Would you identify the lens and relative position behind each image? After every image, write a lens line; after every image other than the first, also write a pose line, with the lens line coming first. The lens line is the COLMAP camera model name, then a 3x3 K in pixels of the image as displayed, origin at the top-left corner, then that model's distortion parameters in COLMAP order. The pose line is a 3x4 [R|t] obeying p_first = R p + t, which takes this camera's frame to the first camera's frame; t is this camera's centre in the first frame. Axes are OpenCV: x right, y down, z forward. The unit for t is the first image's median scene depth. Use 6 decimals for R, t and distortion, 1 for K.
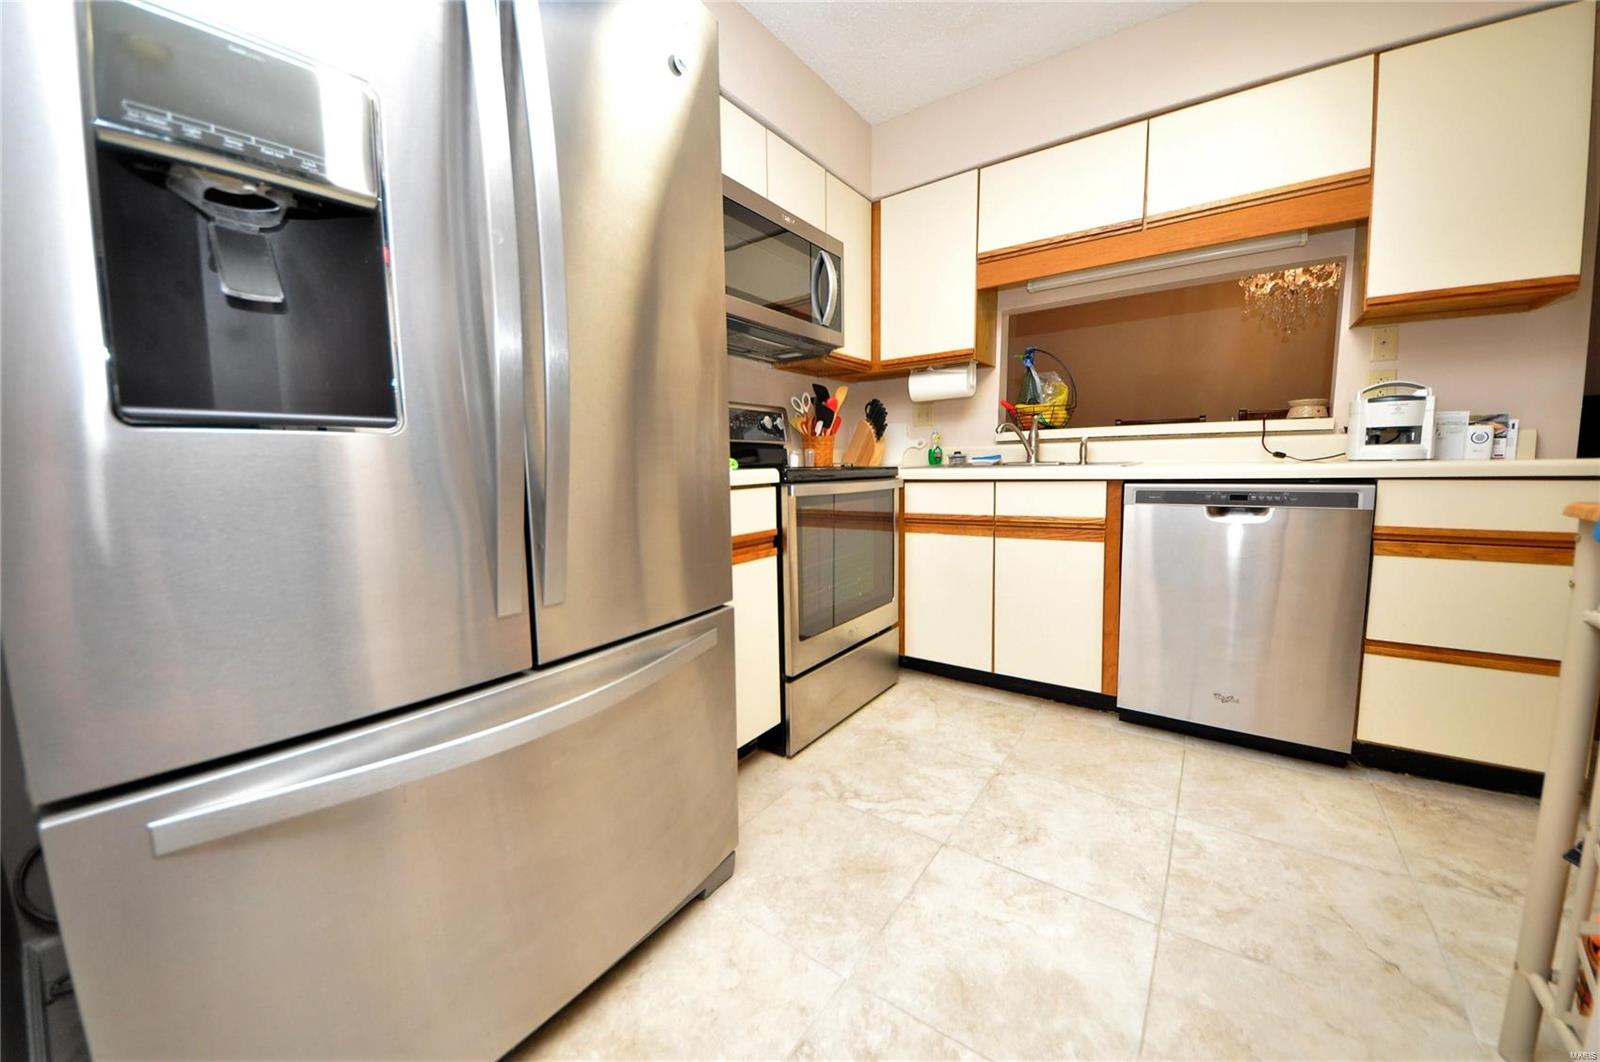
lens RADIAL K [[580.8, 0, 798.6], [0, 580.8, 516.8], [0, 0, 1]] dist [0.013731, -0.002474]
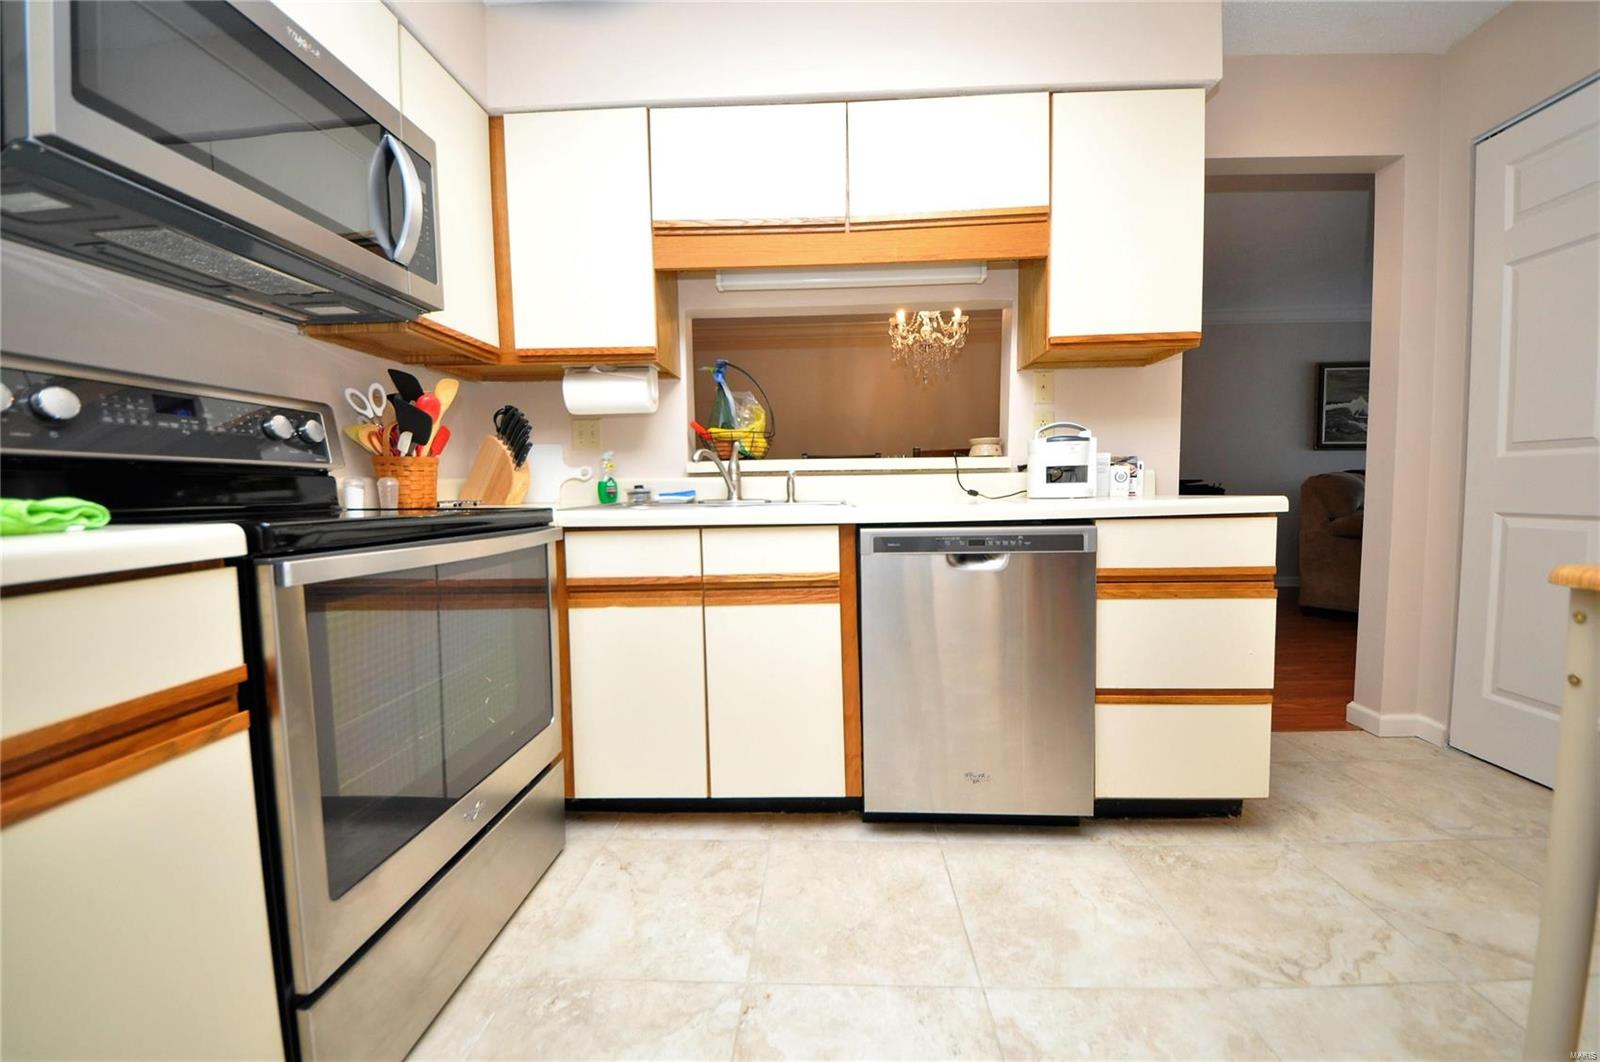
lens RADIAL K [[580.8, 0, 812.7], [0, 580.8, 528.6], [0, 0, 1]] dist [0.013731, -0.002474]
pose [[0.830158, -0.032726, 0.556567, 0.056795], [0.053767, 0.998322, -0.021496, -0.038096], [-0.554929, 0.047770, 0.830525, 0.337641]]
